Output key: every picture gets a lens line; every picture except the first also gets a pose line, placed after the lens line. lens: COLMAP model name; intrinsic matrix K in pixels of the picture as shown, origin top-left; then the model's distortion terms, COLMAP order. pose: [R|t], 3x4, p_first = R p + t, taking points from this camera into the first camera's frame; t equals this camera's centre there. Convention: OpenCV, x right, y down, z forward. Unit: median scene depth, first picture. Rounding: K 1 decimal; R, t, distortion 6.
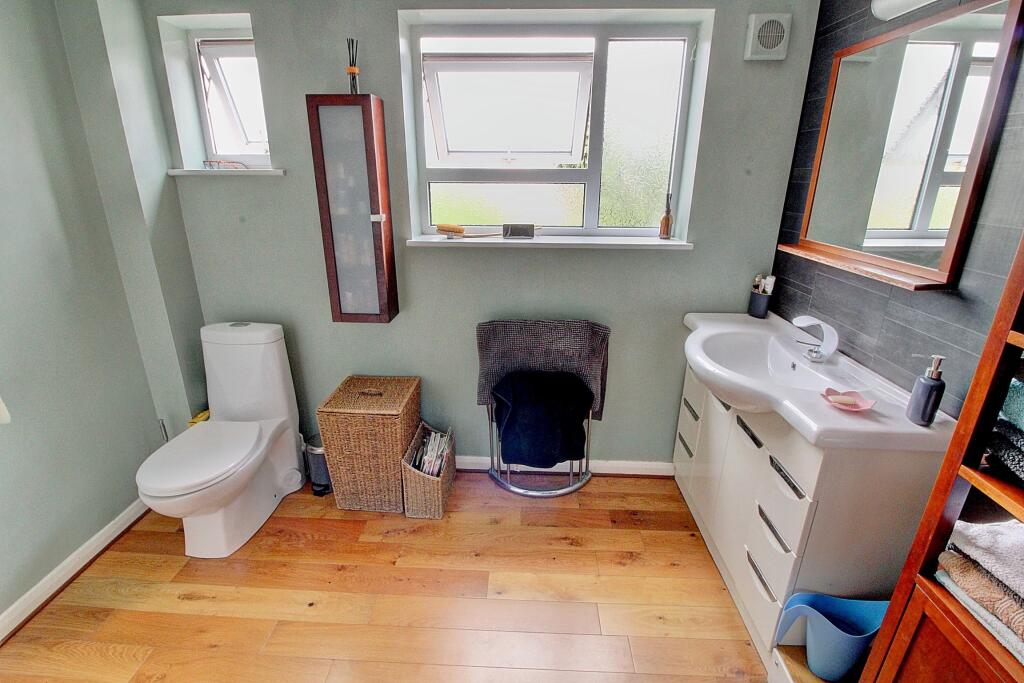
lens RADIAL K [[478.3, 0, 508.8], [0, 478.3, 335.5], [0, 0, 1]] dist [0.002077, -0.013947]
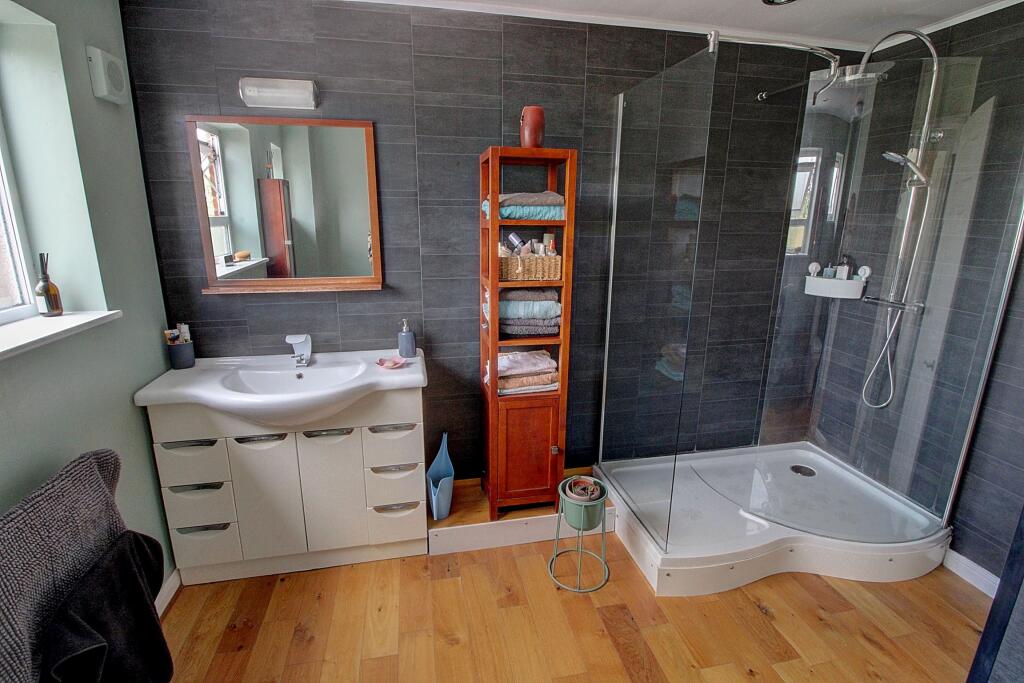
lens RADIAL K [[478.3, 0, 508.8], [0, 478.3, 335.5], [0, 0, 1]] dist [0.002077, -0.013947]
pose [[-0.255466, -0.237917, 0.937087, -0.609123], [0.304176, 0.900251, 0.311489, -0.228273], [-0.917722, 0.364614, -0.157615, 0.611960]]
